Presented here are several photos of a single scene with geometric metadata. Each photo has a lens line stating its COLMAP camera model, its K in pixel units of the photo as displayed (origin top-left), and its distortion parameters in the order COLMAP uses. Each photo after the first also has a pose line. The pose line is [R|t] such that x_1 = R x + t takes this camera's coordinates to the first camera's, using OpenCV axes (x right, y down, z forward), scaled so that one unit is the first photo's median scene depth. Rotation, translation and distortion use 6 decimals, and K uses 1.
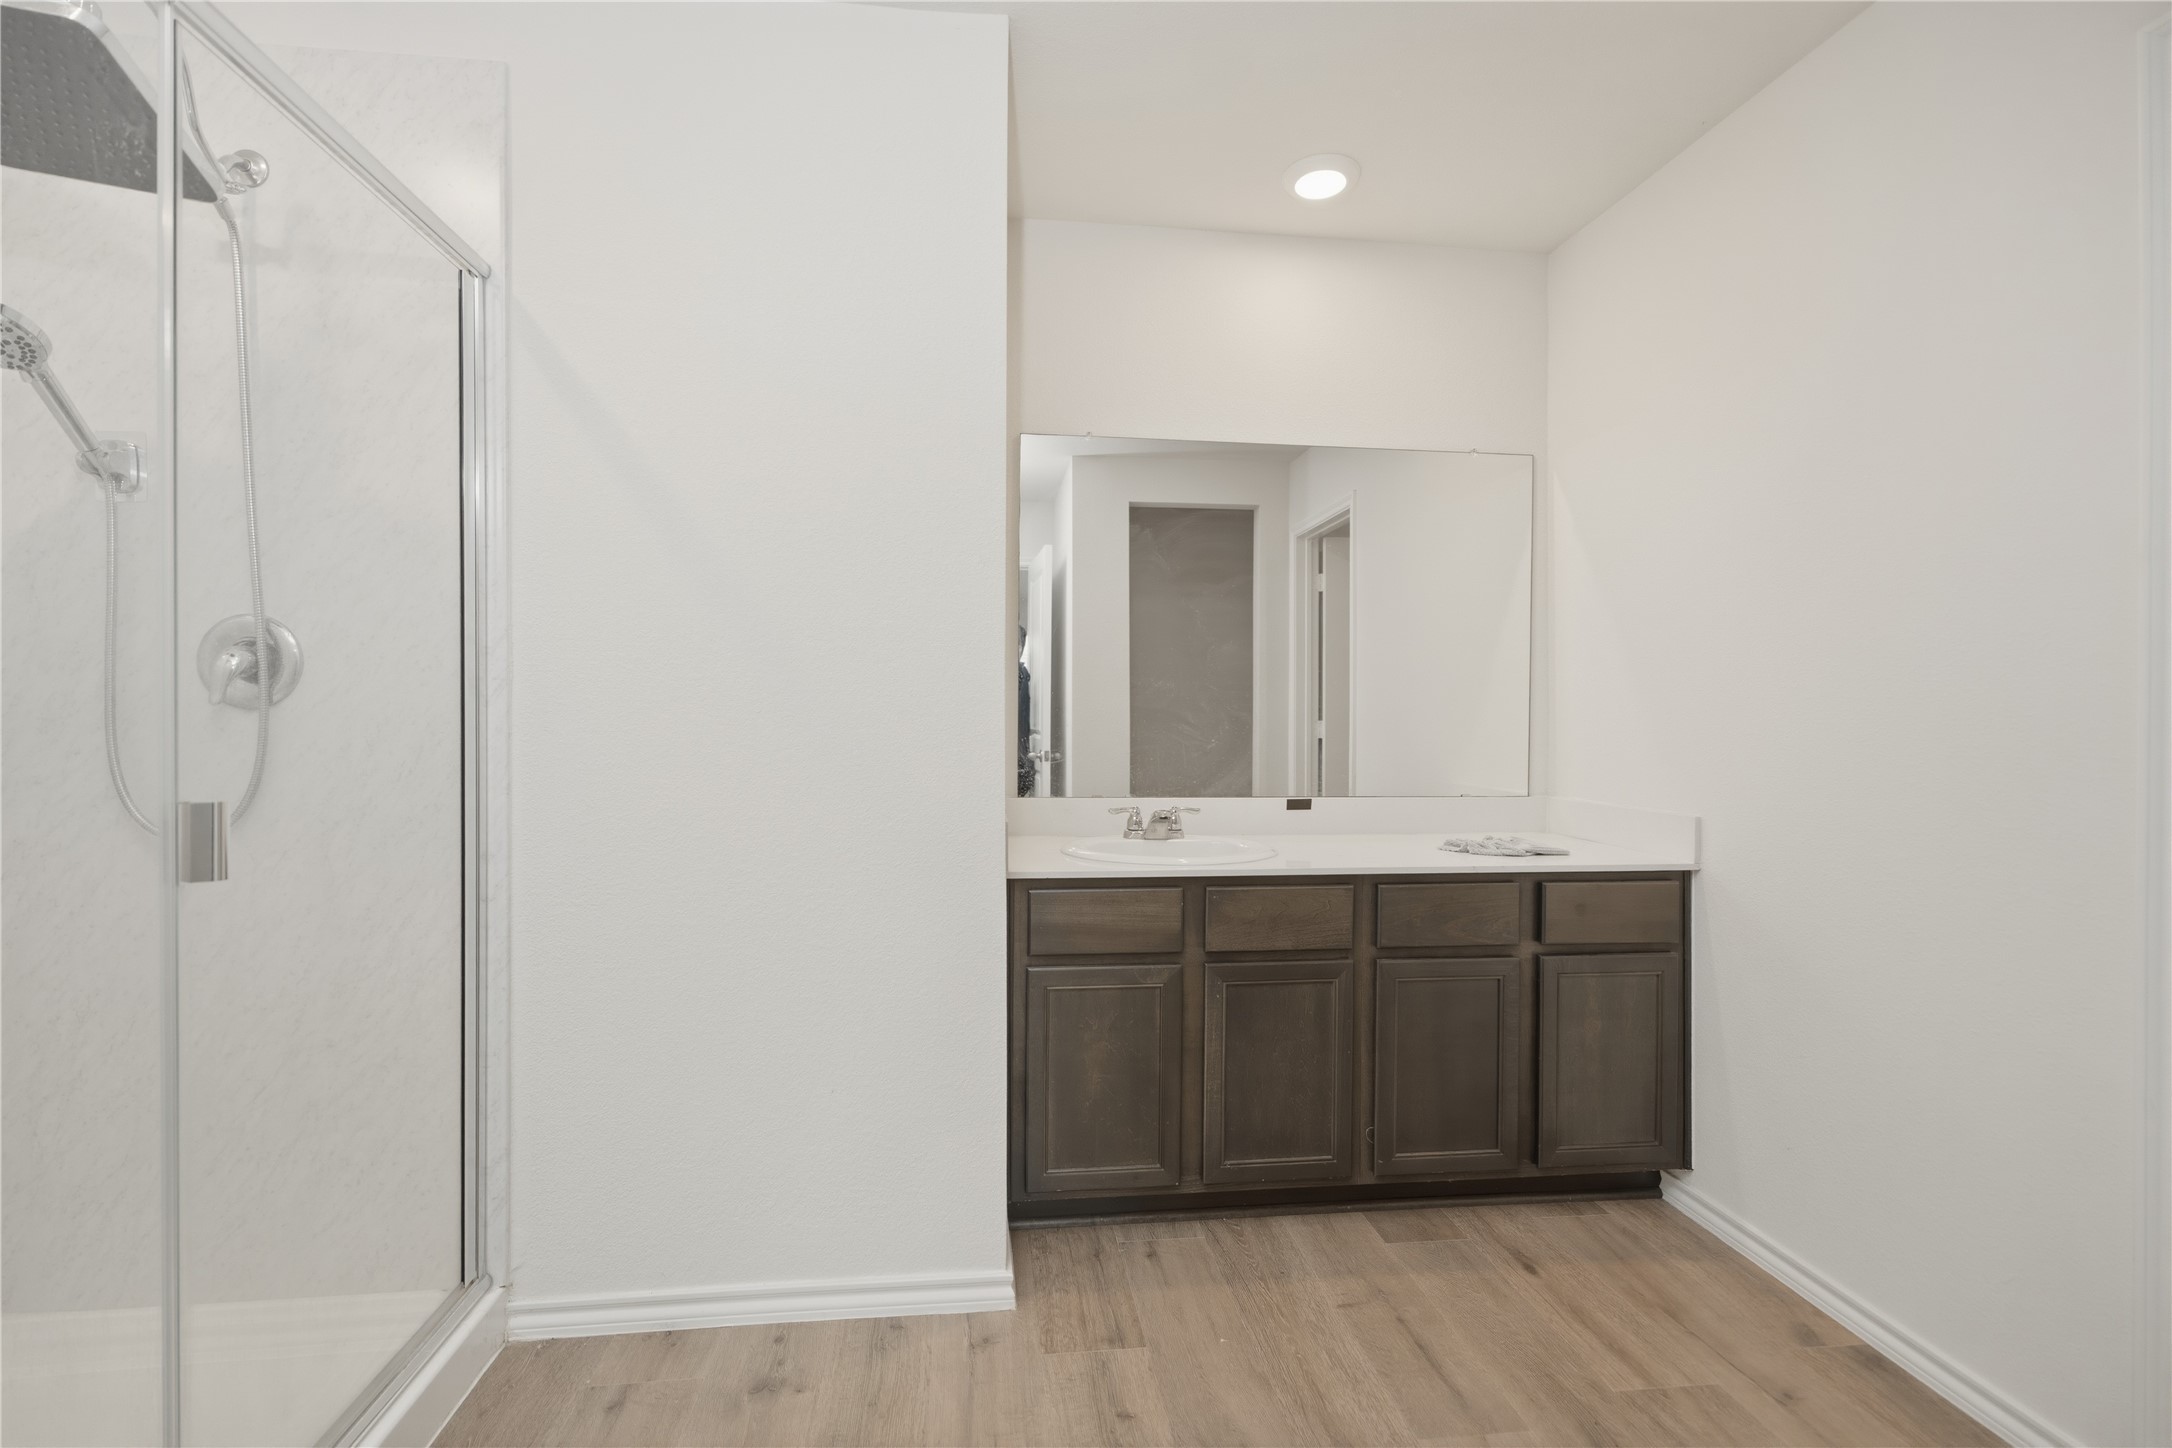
lens RADIAL K [[952.9, 0, 1080.3], [0, 952.9, 722.9], [0, 0, 1]] dist [-0.000508, -0.000301]
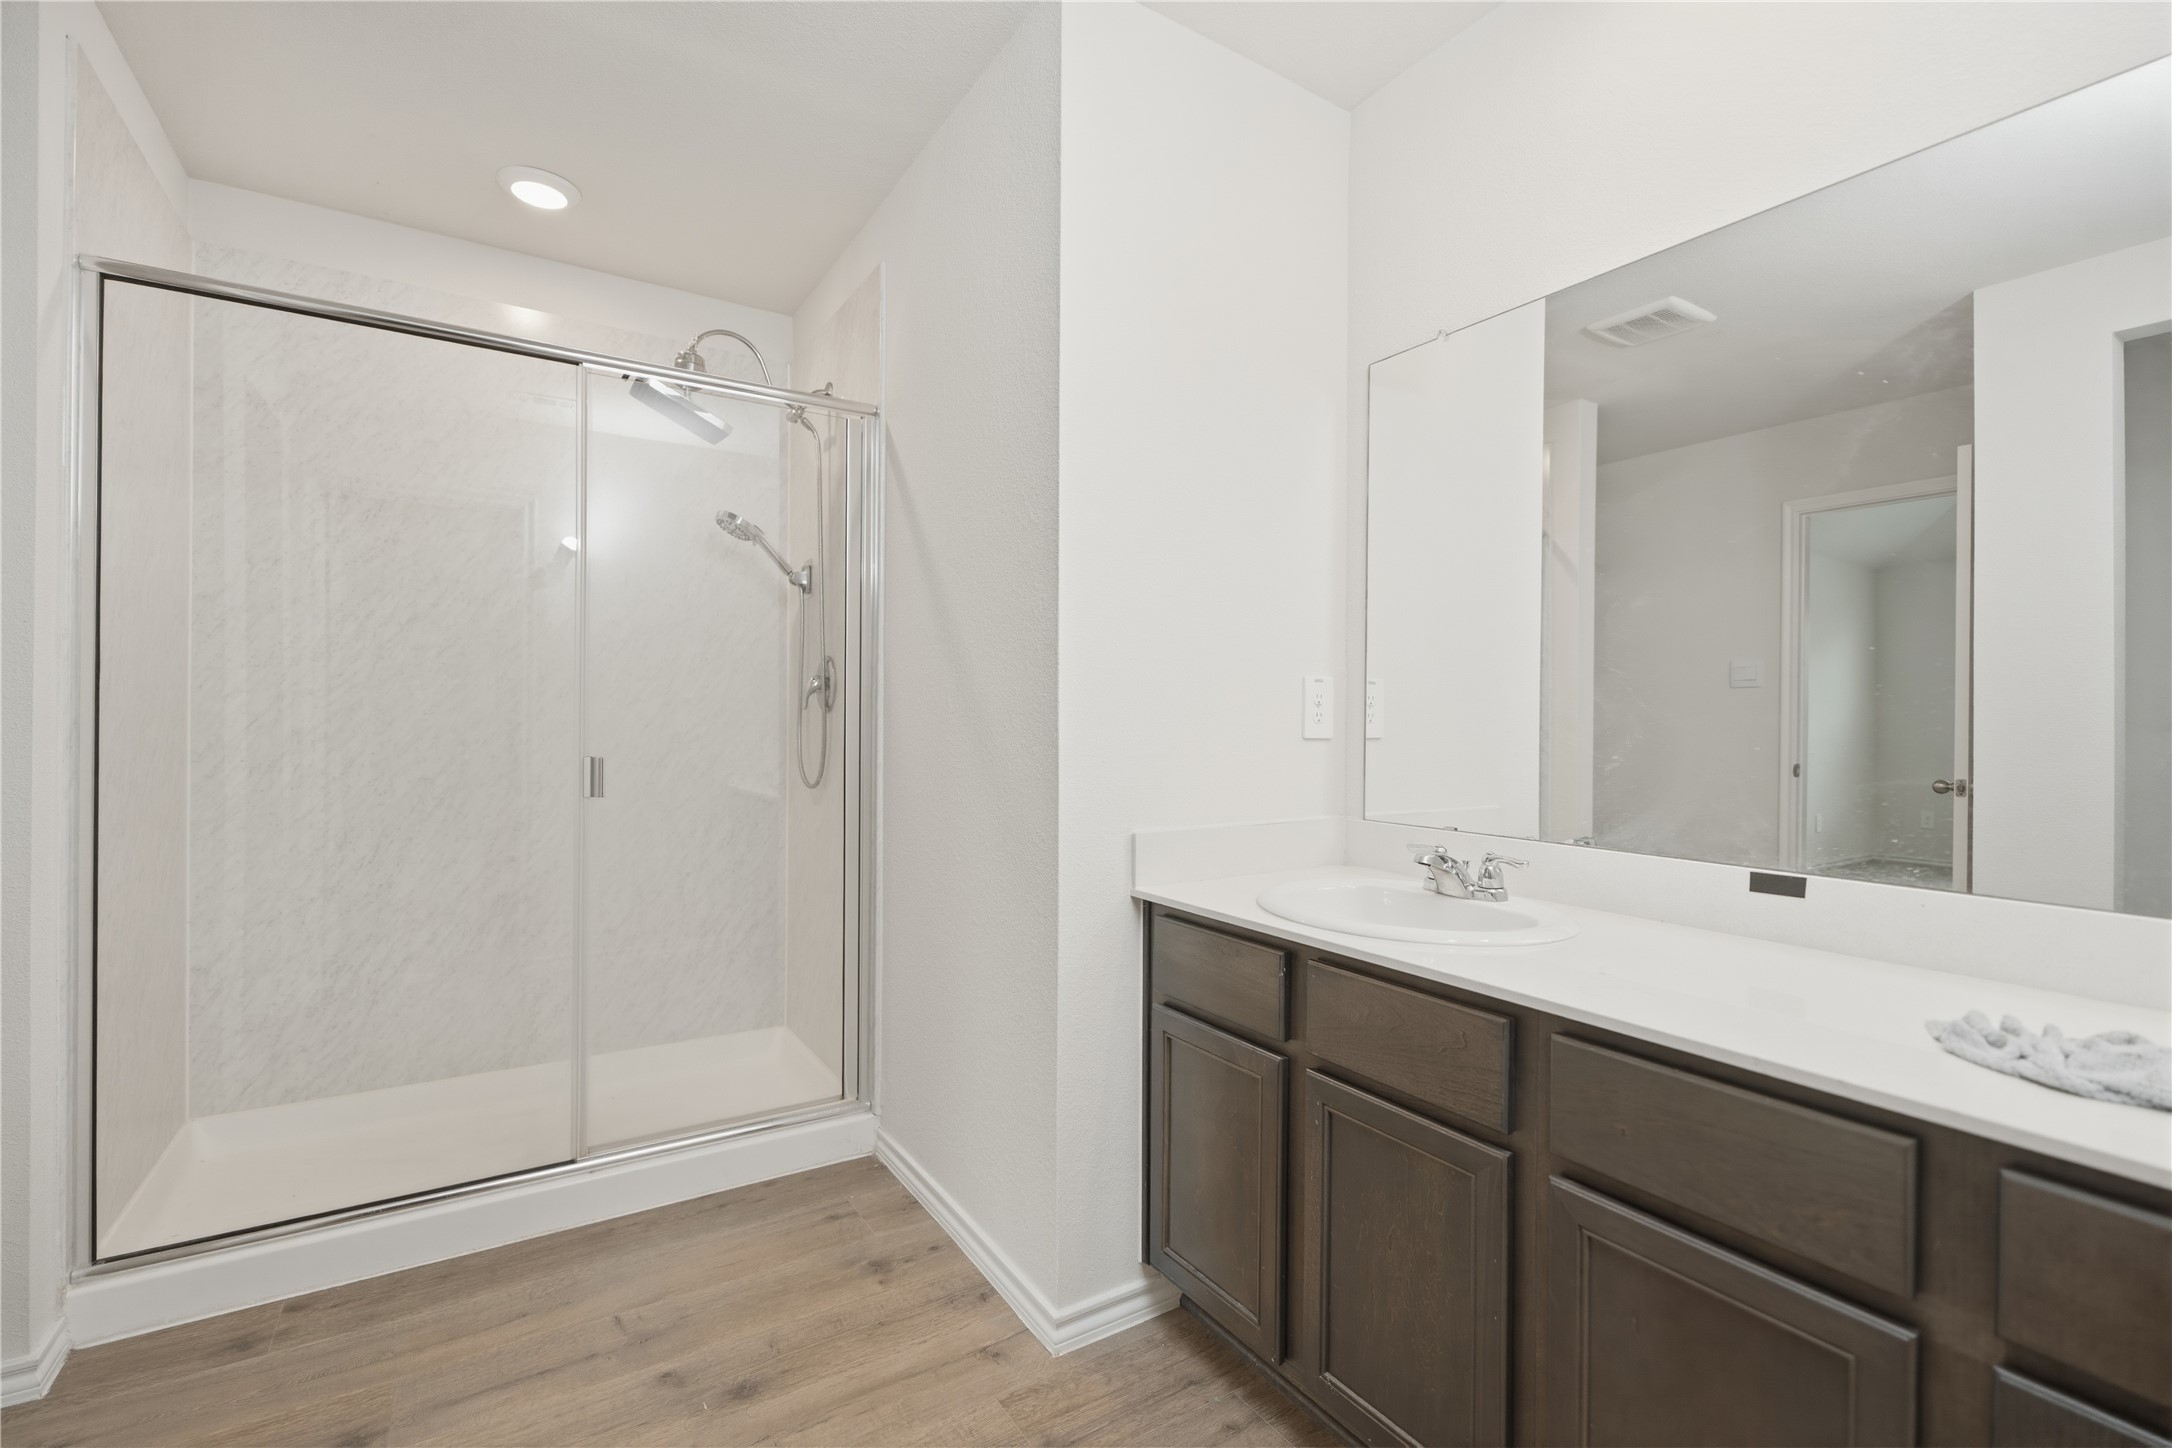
lens RADIAL K [[952.9, 0, 1080.3], [0, 952.9, 722.9], [0, 0, 1]] dist [-0.000508, -0.000301]
pose [[0.432991, 0.002039, -0.901396, 0.810808], [-0.011410, 0.999930, -0.003219, 0.003971], [0.901326, 0.011679, 0.432984, 0.644532]]
